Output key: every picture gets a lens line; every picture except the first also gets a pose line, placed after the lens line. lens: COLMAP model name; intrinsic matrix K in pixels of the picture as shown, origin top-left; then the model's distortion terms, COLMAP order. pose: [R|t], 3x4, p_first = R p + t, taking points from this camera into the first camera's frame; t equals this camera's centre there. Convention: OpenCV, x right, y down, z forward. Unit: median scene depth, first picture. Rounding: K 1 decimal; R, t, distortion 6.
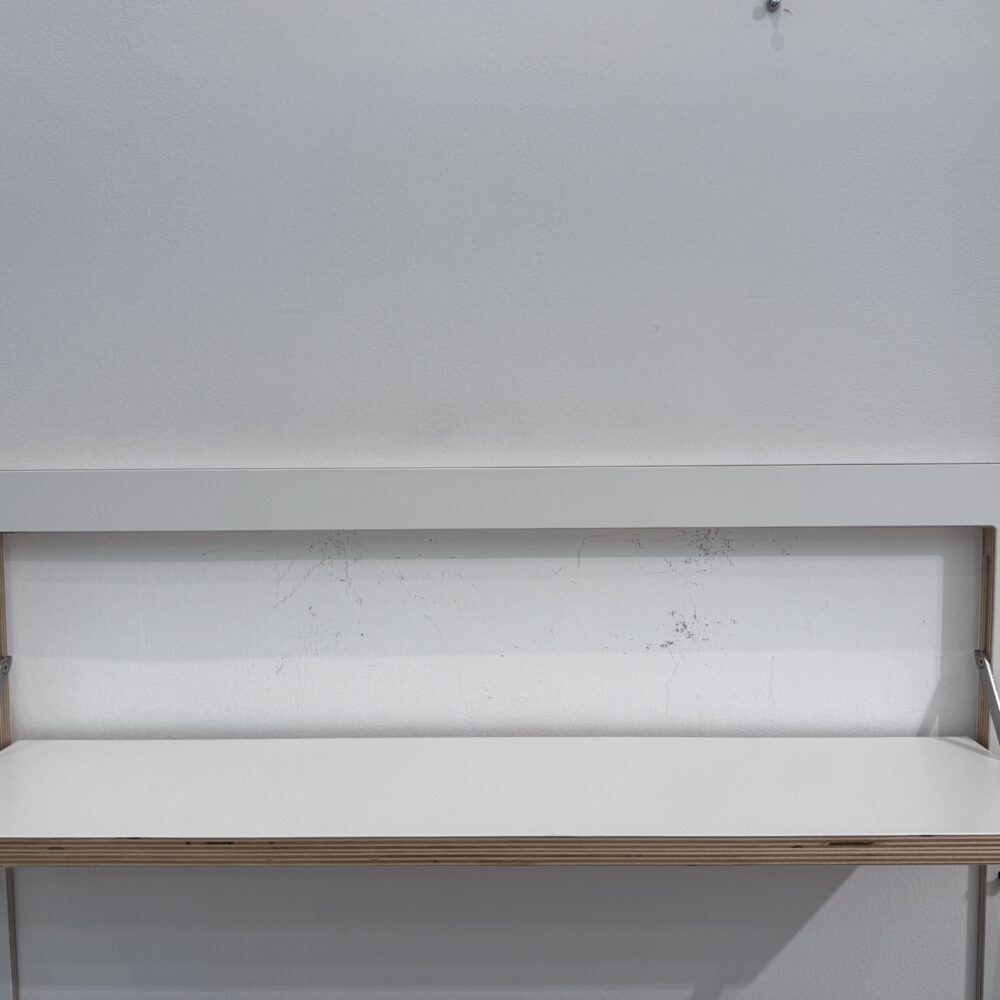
lens RADIAL K [[892.9, 0, 498.8], [0, 892.9, 539.0], [0, 0, 1]] dist [0.074448, -0.131142]
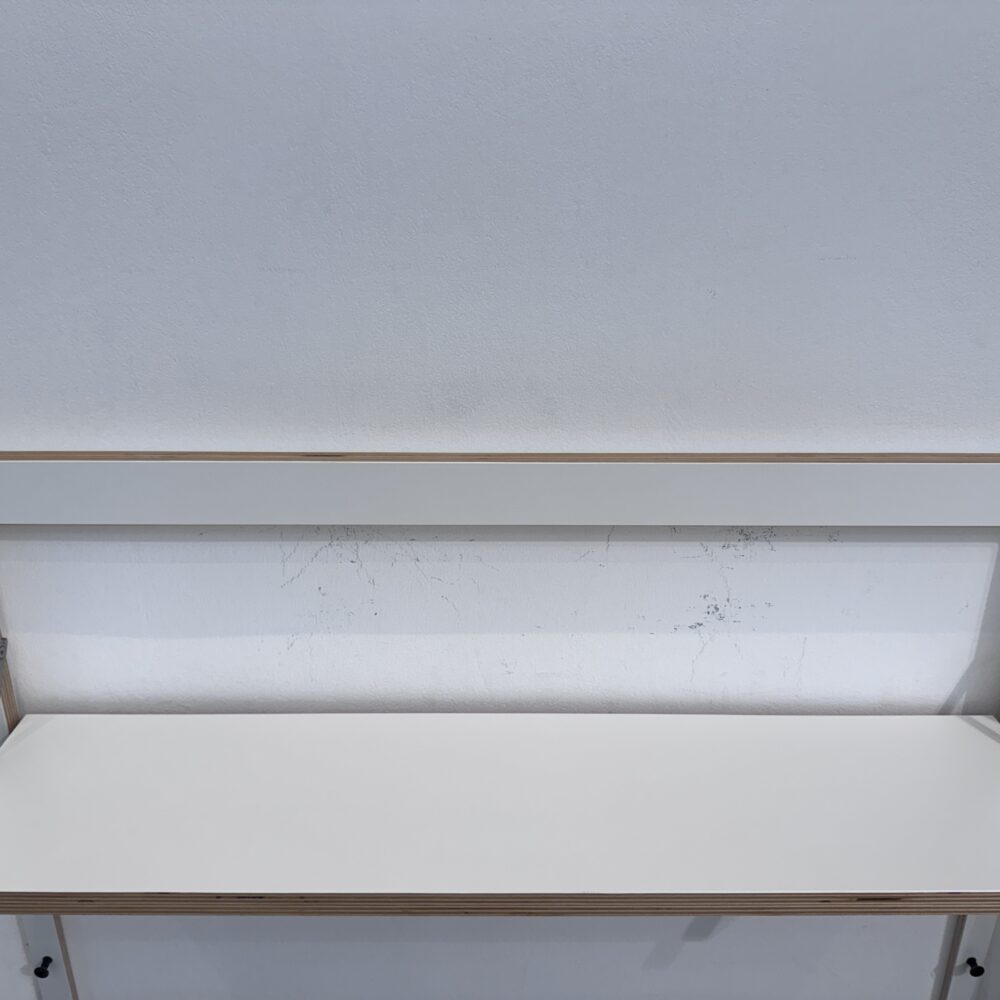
lens RADIAL K [[892.9, 0, 498.8], [0, 892.9, 539.0], [0, 0, 1]] dist [0.074448, -0.131142]
pose [[0.999874, 0.003343, 0.015494, -0.038142], [-0.007727, 0.956284, 0.292339, -0.250709], [-0.013839, -0.292422, 0.956189, 0.117461]]
